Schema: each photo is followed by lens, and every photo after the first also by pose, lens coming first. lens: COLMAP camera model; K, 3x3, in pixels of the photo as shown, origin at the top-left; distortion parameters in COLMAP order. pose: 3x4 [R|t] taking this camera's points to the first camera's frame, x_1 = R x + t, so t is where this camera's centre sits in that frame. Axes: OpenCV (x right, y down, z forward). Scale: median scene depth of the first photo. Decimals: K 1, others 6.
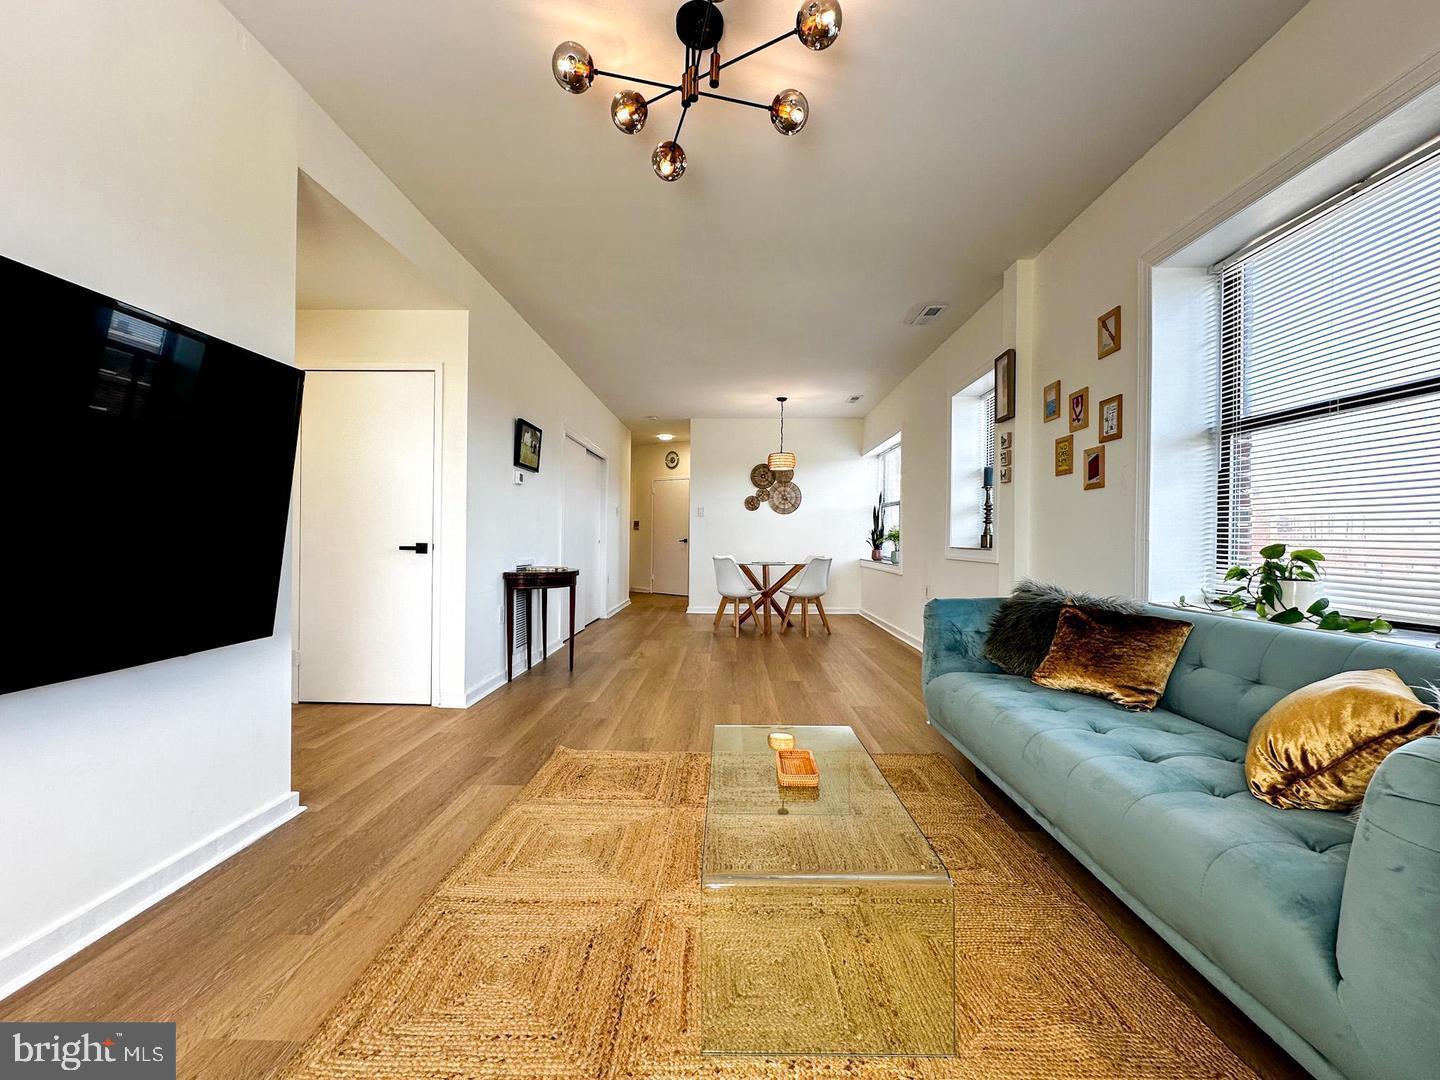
lens RADIAL K [[581.3, 0, 719.6], [0, 581.3, 537.4], [0, 0, 1]] dist [-0.001946, -0.000219]
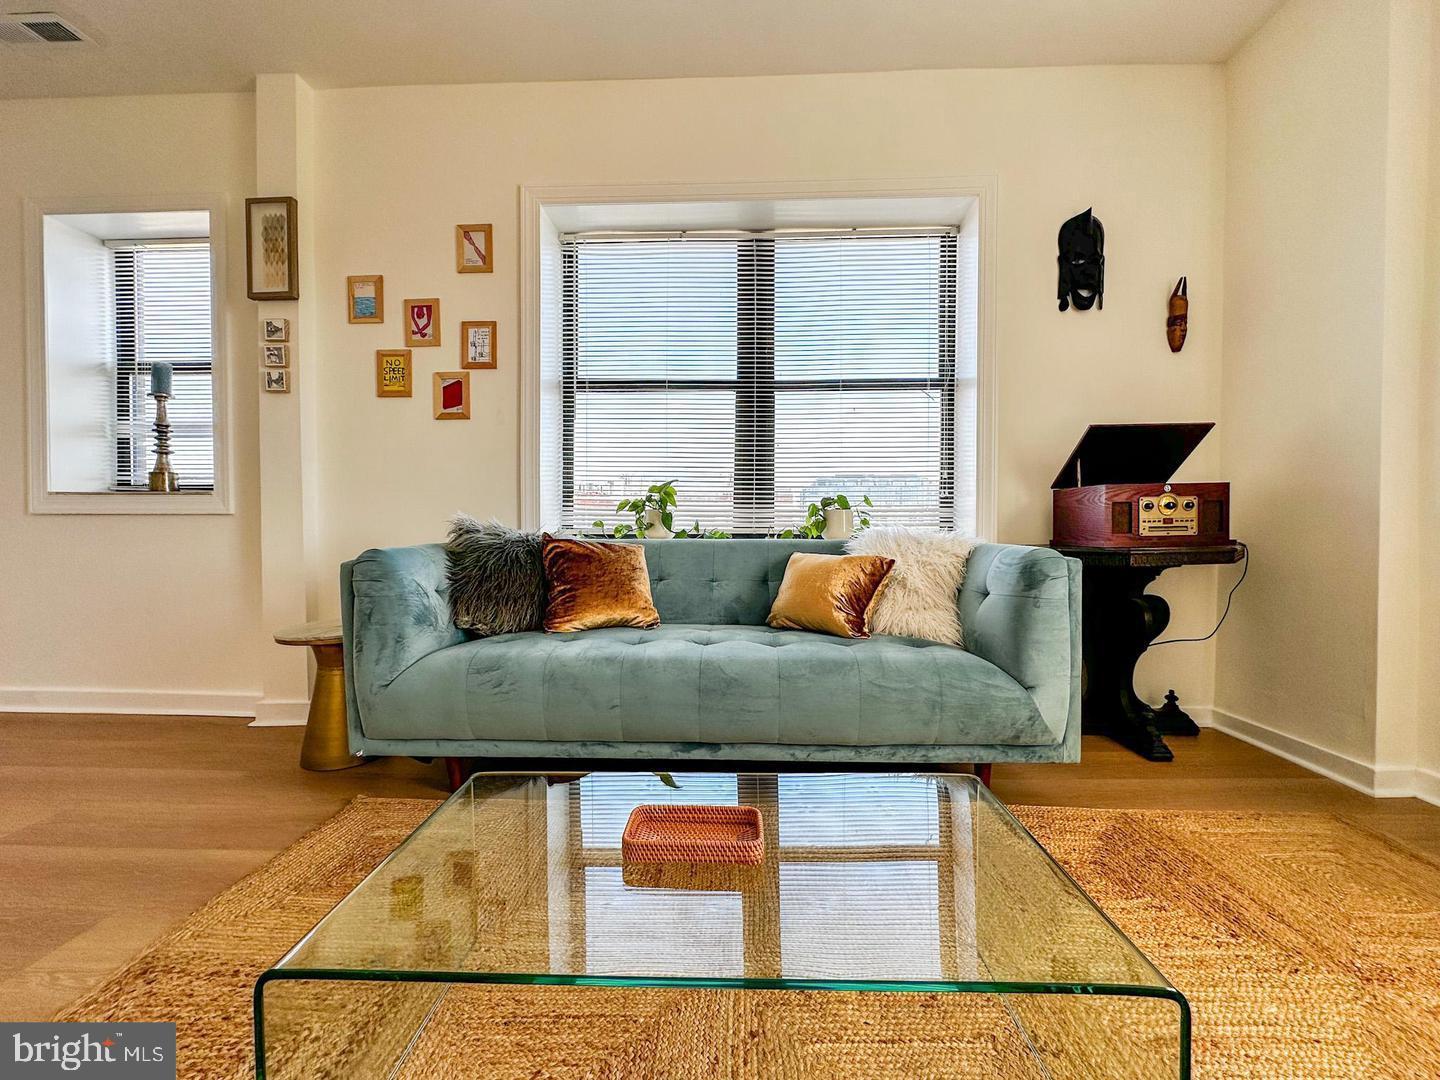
lens RADIAL K [[581.3, 0, 718.8], [0, 581.3, 540.9], [0, 0, 1]] dist [-0.001946, -0.000219]
pose [[0.003840, -0.026668, 0.999637, -0.235740], [-0.000436, 0.999644, 0.026670, 0.076211], [-0.999993, -0.000538, 0.003827, 0.596375]]
